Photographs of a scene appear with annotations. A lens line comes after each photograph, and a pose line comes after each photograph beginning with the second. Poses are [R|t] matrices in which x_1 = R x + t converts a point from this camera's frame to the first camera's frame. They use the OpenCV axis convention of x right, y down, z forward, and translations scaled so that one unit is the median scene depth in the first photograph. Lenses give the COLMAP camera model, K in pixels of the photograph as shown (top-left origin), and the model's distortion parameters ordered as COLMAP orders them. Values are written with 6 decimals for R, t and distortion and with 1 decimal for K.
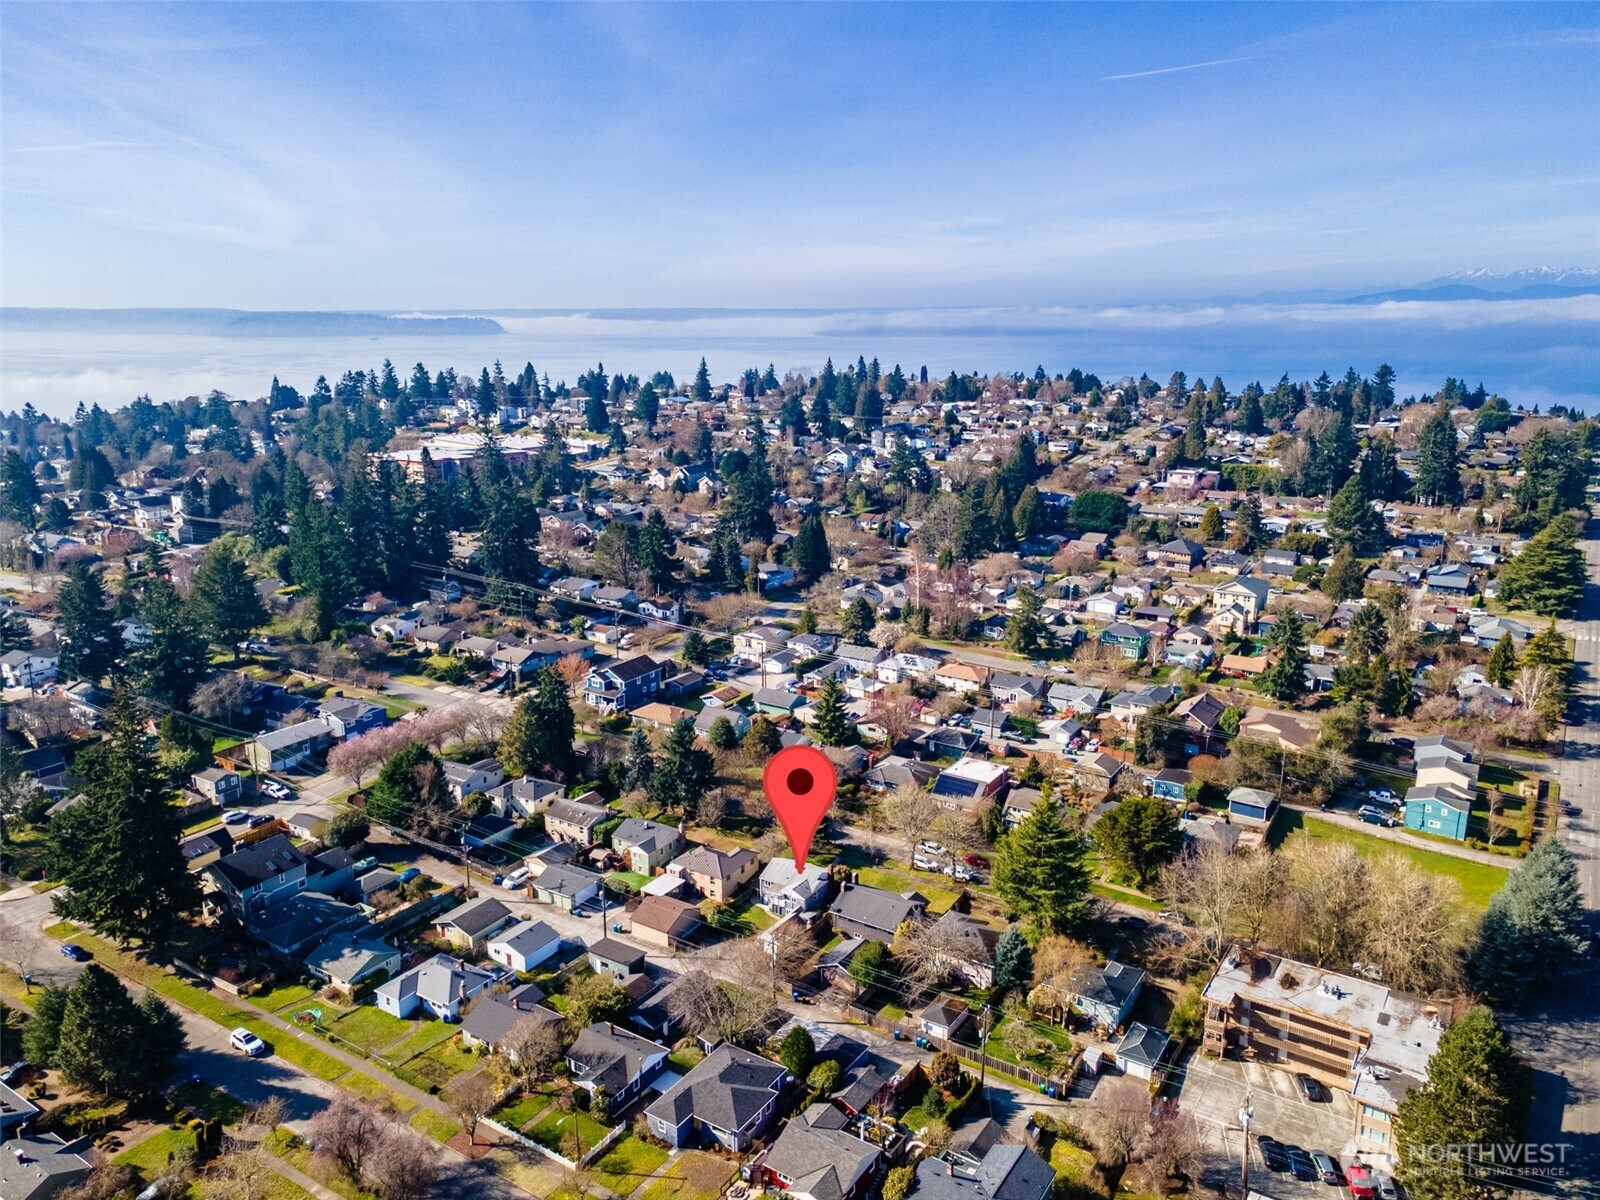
lens RADIAL K [[1169.5, 0, 800.0], [0, 1169.5, 600.0], [0, 0, 1]] dist [0.015837, 0.059174]
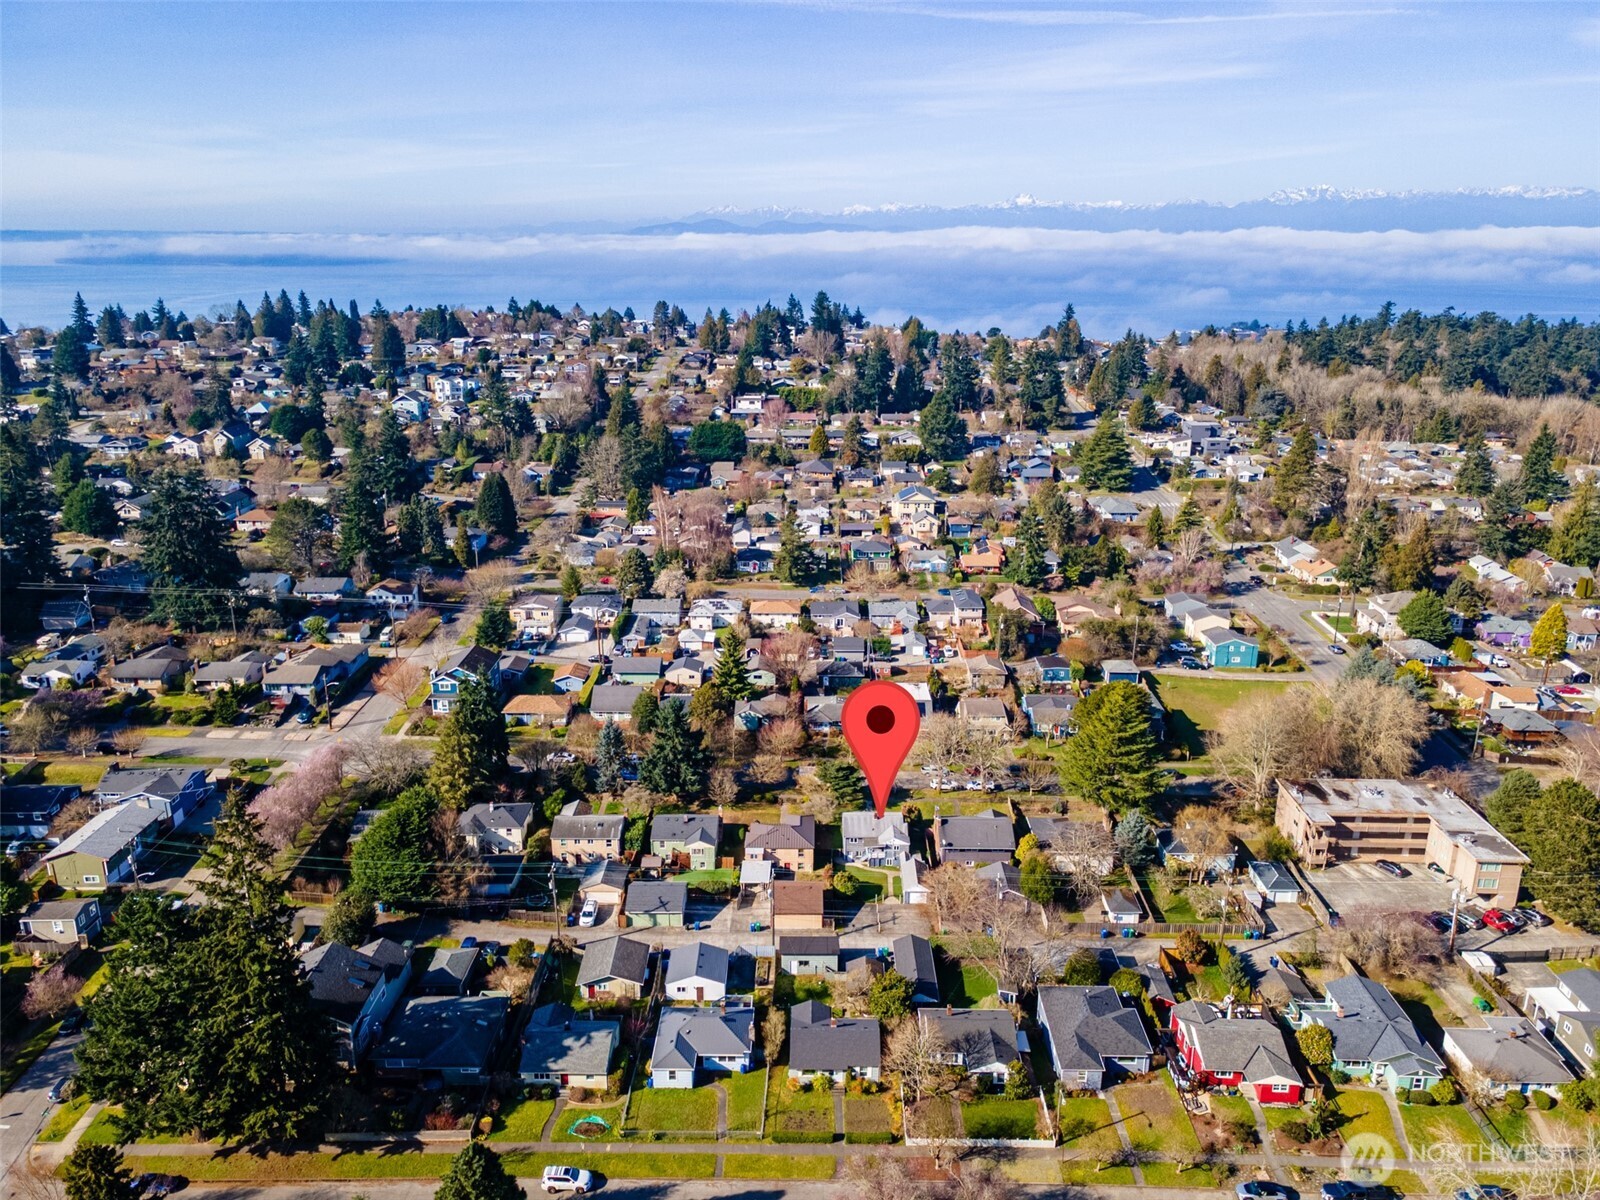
lens RADIAL K [[1163.5, 0, 803.5], [0, 1163.5, 607.5], [0, 0, 1]] dist [0.038735, -0.001877]
pose [[0.843966, -0.158886, 0.512325, -0.360886], [0.126163, 0.987127, 0.098305, -0.034386], [-0.521349, -0.018330, 0.853147, 0.133335]]
